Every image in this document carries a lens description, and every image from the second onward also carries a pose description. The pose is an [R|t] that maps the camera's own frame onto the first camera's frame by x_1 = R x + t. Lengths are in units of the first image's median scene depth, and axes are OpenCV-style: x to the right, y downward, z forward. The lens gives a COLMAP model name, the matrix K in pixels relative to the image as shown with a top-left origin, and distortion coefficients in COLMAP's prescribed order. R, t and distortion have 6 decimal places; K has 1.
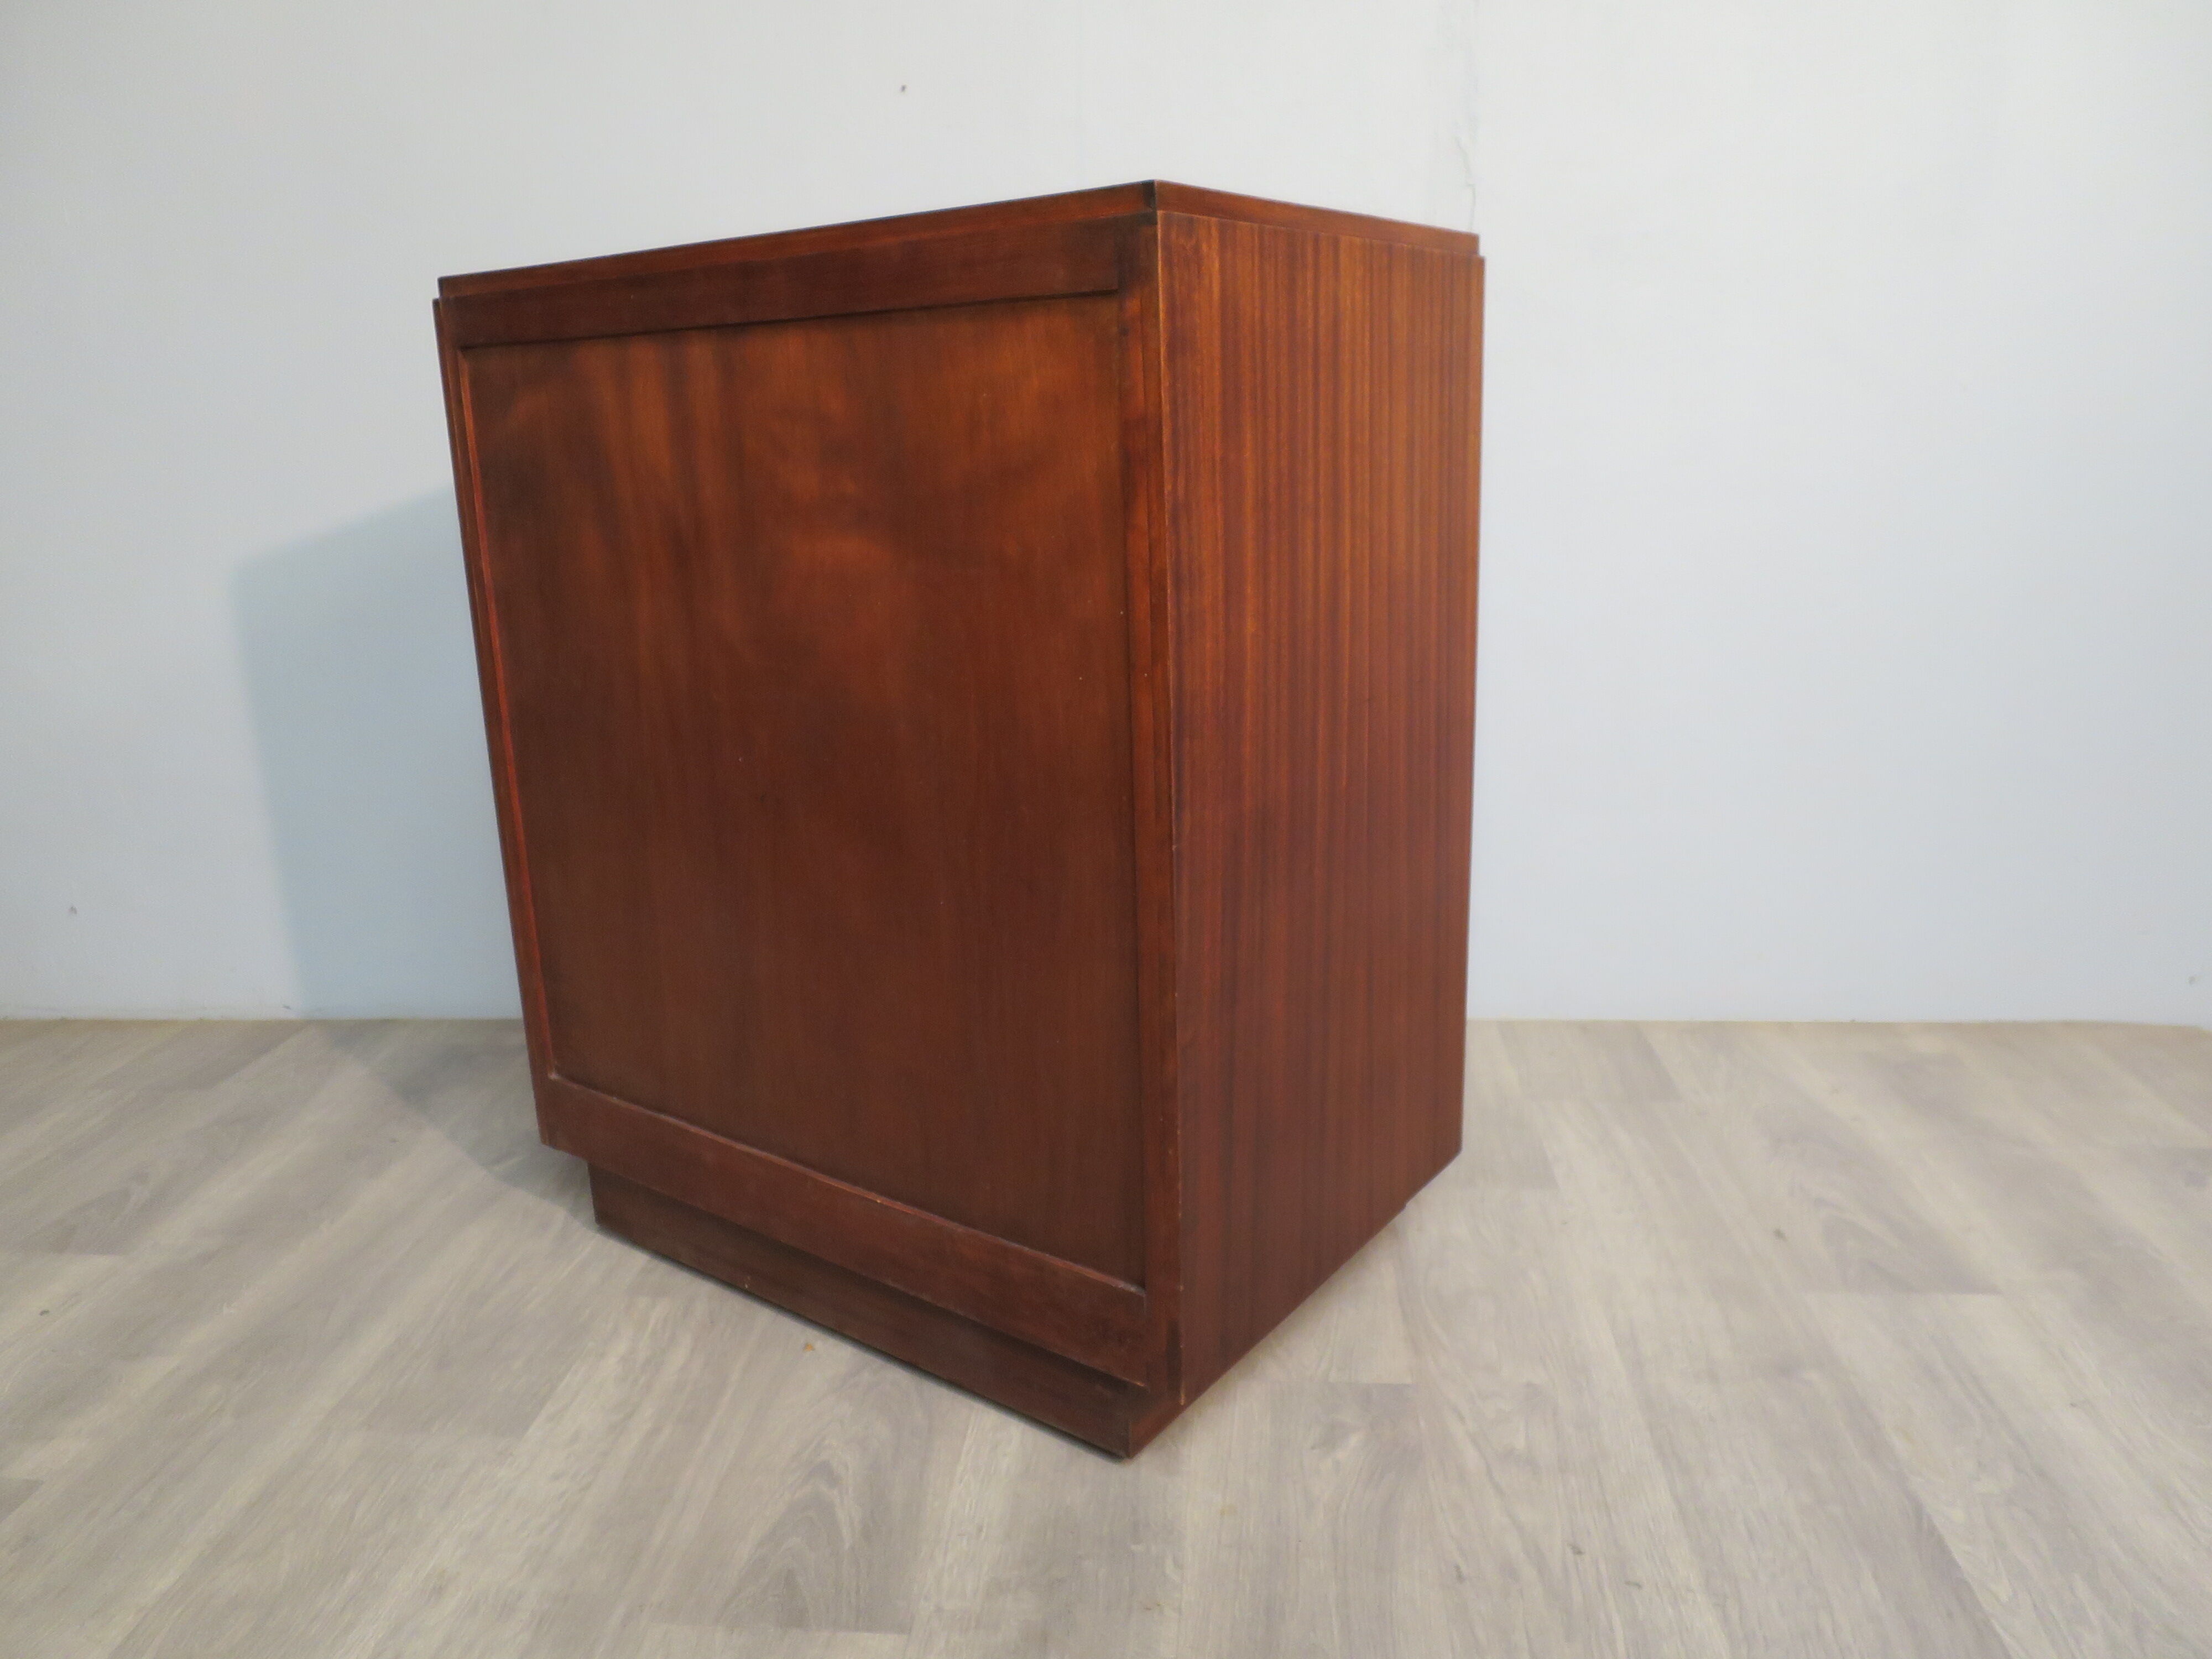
lens RADIAL K [[1600.5, 0, 1106.0], [0, 1600.5, 829.5], [0, 0, 1]] dist [-0.055085, 0.014498]
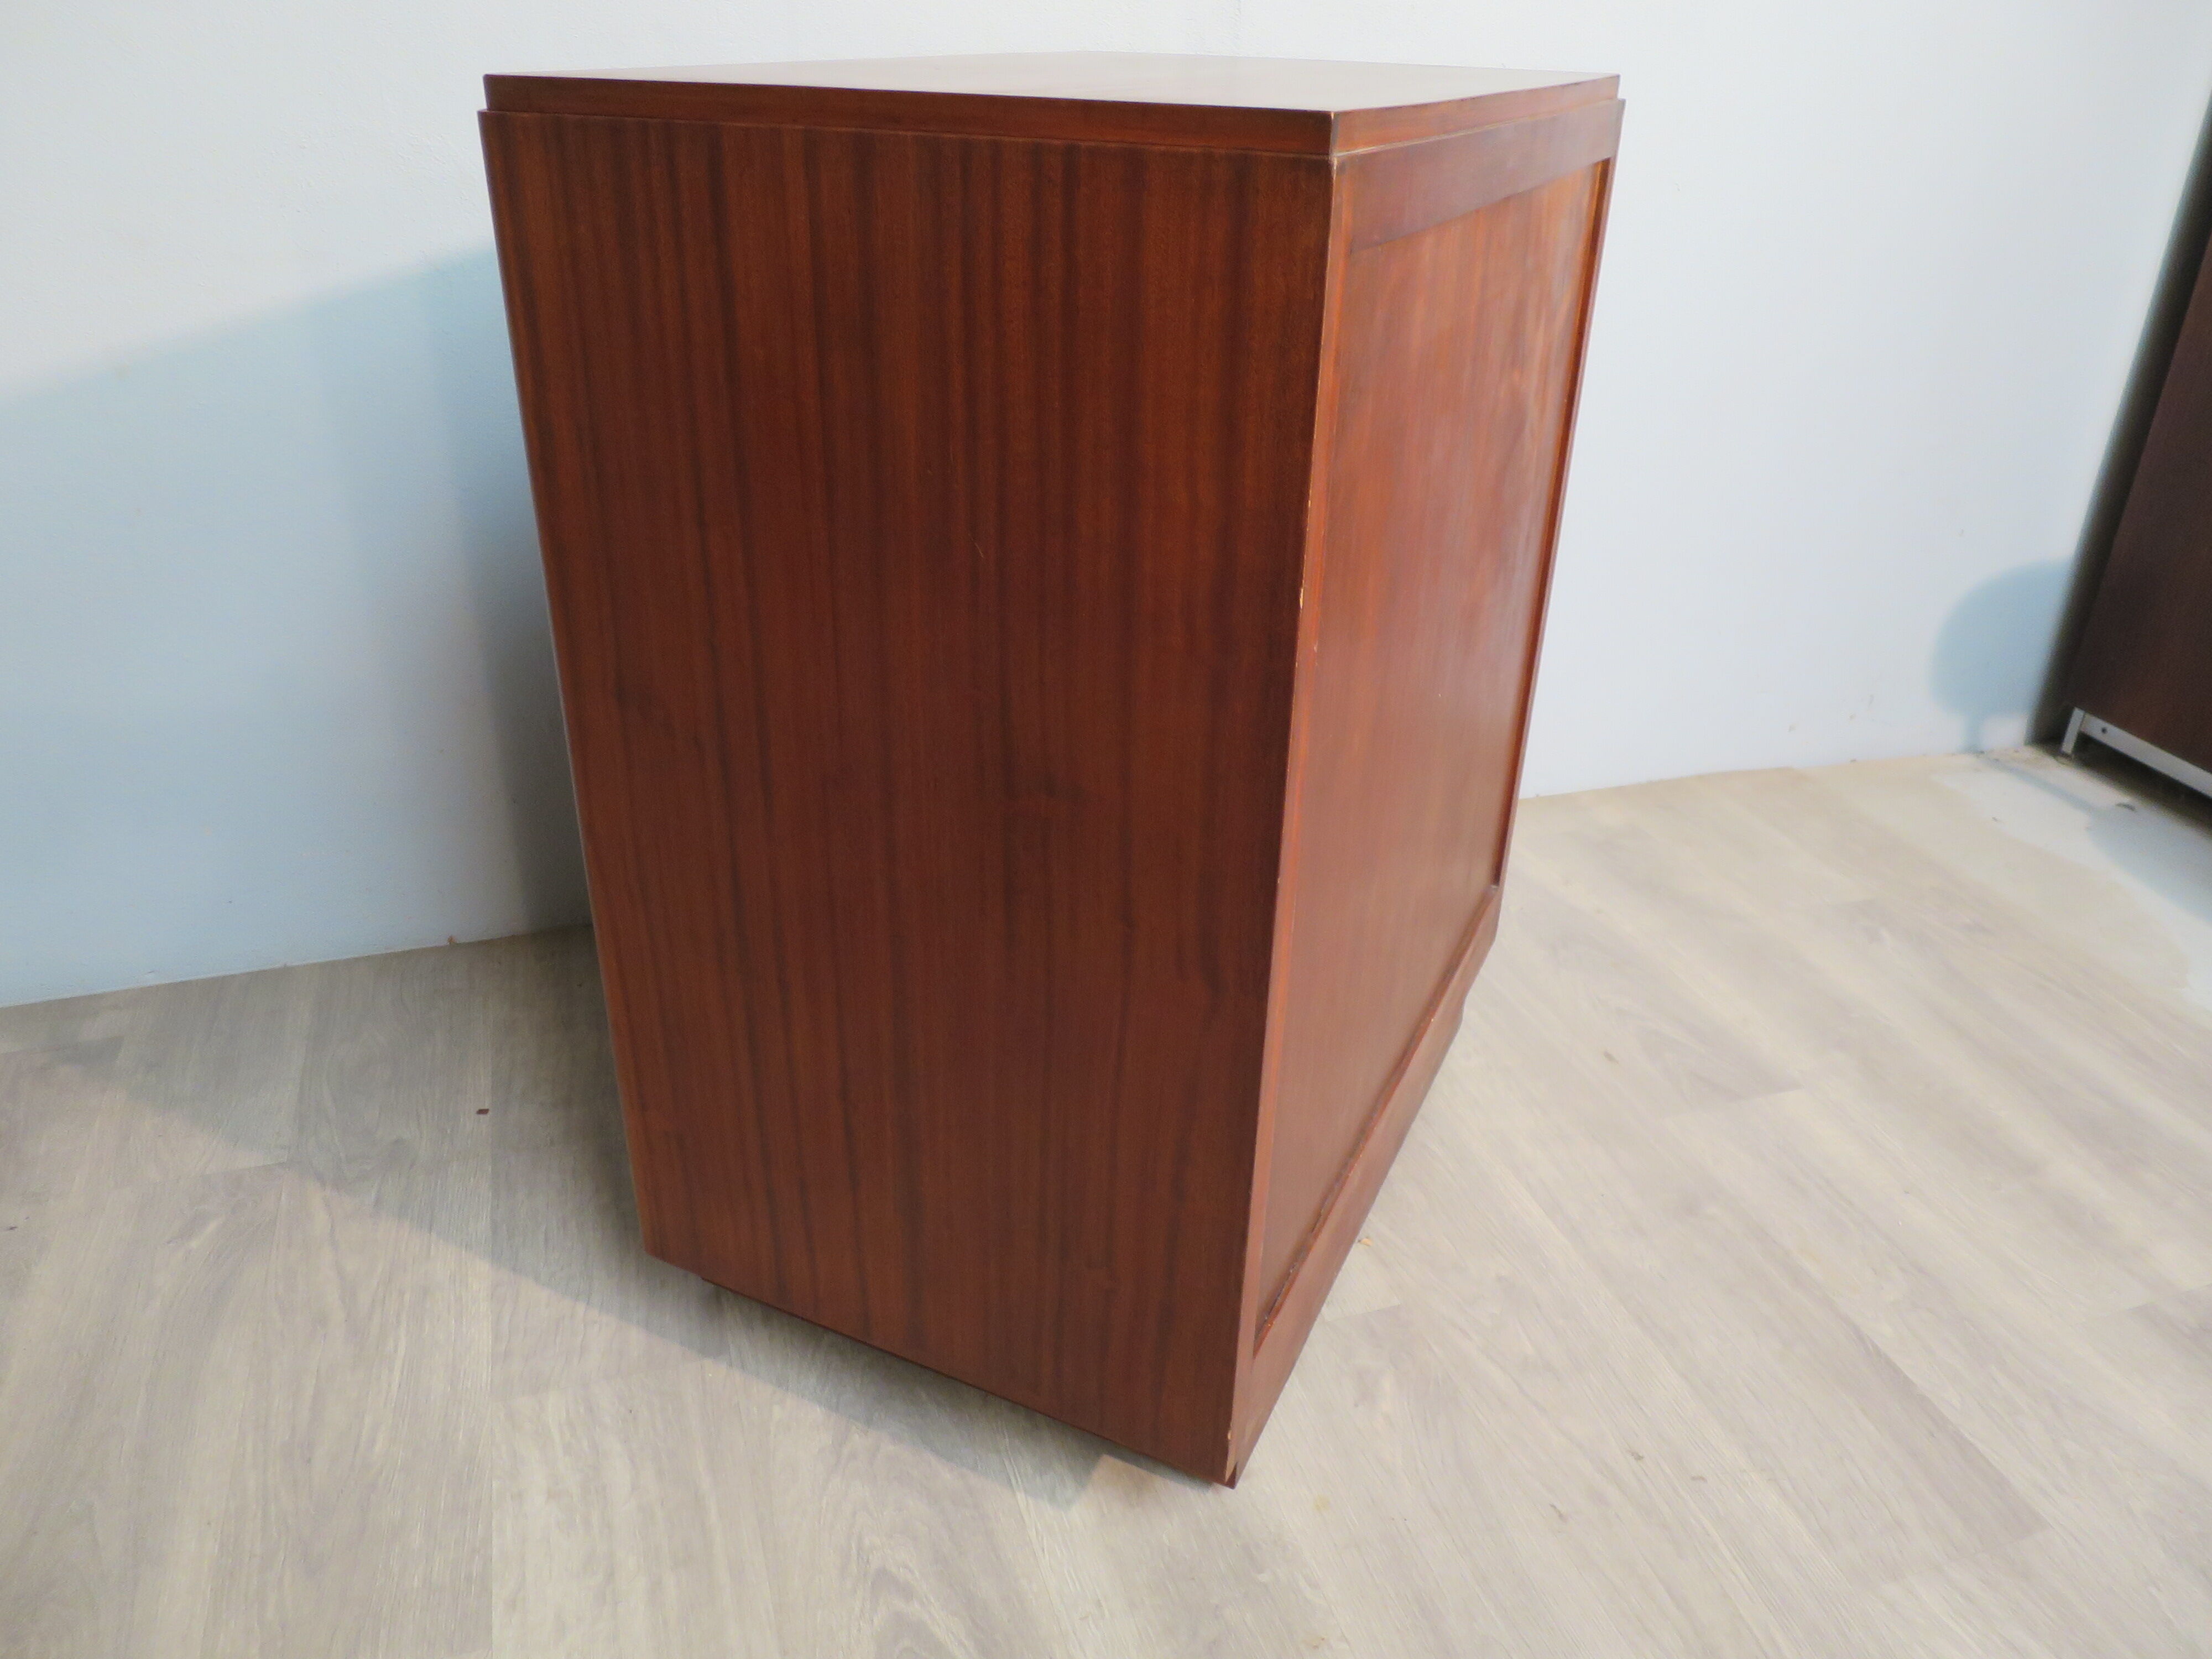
lens RADIAL K [[1600.5, 0, 1106.0], [0, 1600.5, 829.5], [0, 0, 1]] dist [-0.055085, 0.014498]
pose [[0.913825, -0.134537, 0.383175, -0.343260], [0.045758, 0.971633, 0.232025, -0.196583], [-0.403522, -0.194497, 0.894059, 0.245345]]
